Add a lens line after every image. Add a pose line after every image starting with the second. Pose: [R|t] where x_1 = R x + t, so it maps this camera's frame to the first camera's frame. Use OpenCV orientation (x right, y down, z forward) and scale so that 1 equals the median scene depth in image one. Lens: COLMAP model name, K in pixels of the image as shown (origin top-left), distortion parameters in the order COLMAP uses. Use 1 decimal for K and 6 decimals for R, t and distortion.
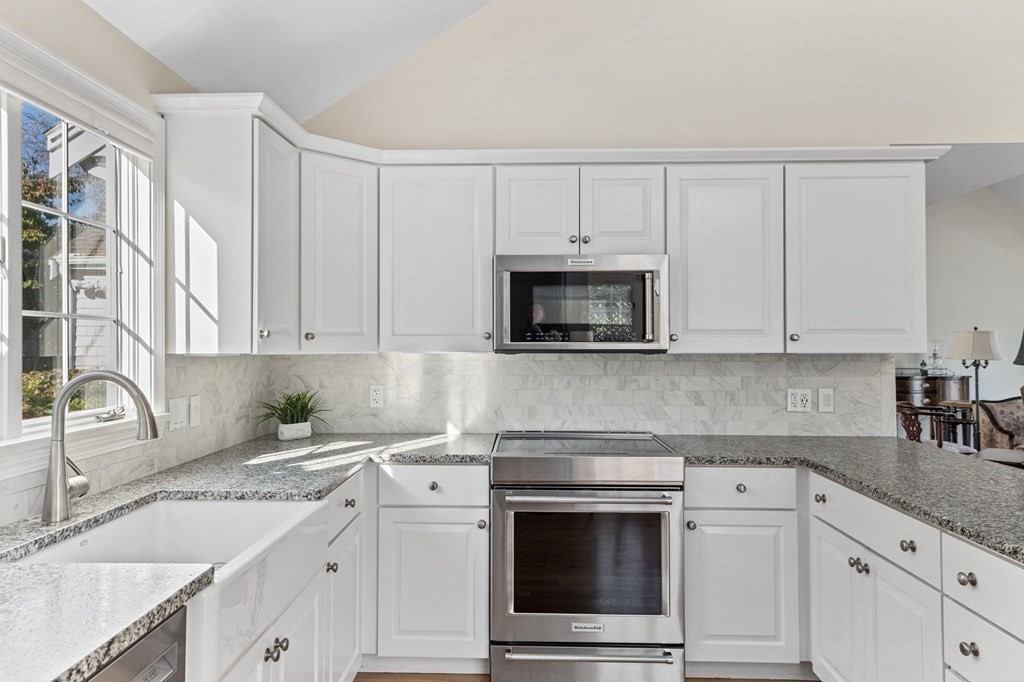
lens RADIAL K [[689.7, 0, 507.9], [0, 689.7, 326.5], [0, 0, 1]] dist [0.001320, 0.001724]
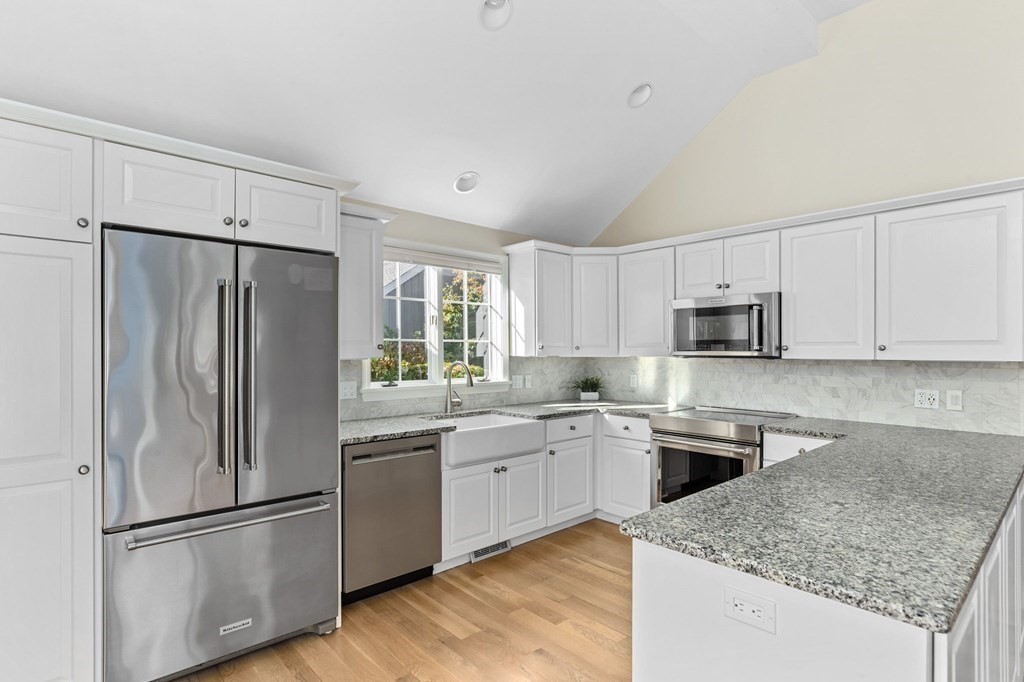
lens RADIAL K [[518.1, 0, 512.1], [0, 518.1, 347.2], [0, 0, 1]] dist [-0.000564, -0.000065]
pose [[0.694743, -0.003210, -0.719251, 0.614665], [0.017192, 0.999778, 0.012145, -0.008736], [0.719053, -0.020803, 0.694644, -0.174358]]
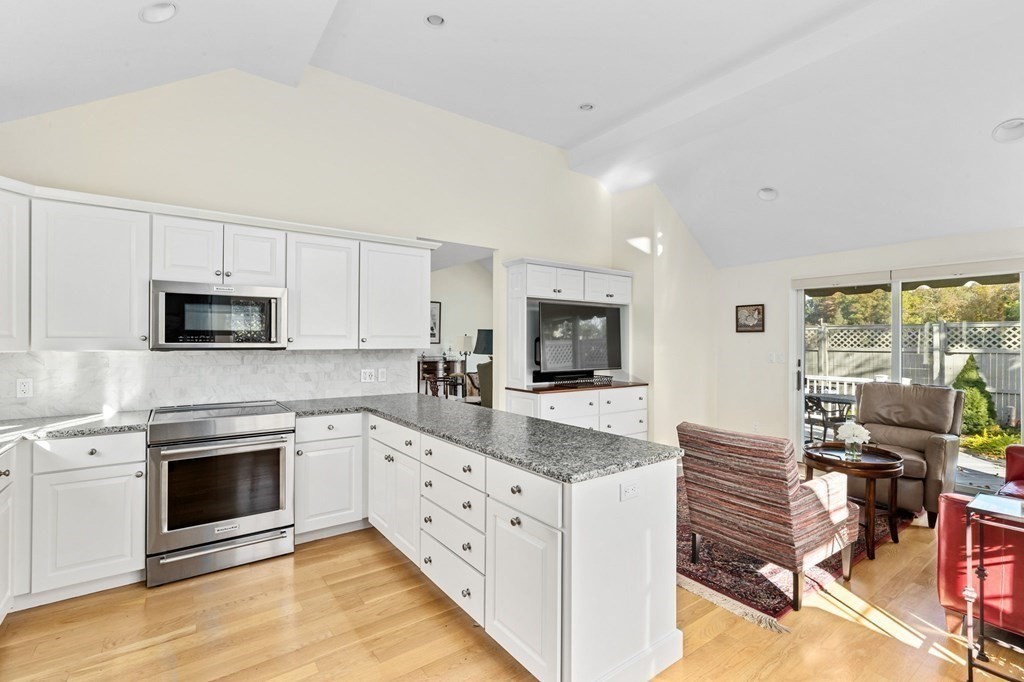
lens RADIAL K [[459.0, 0, 508.3], [0, 459.0, 338.3], [0, 0, 1]] dist [-0.010923, 0.004416]
pose [[0.791092, 0.005478, 0.611673, -0.011880], [-0.015142, 0.999829, 0.010630, -0.006912], [-0.611510, -0.017671, 0.791039, -0.155575]]
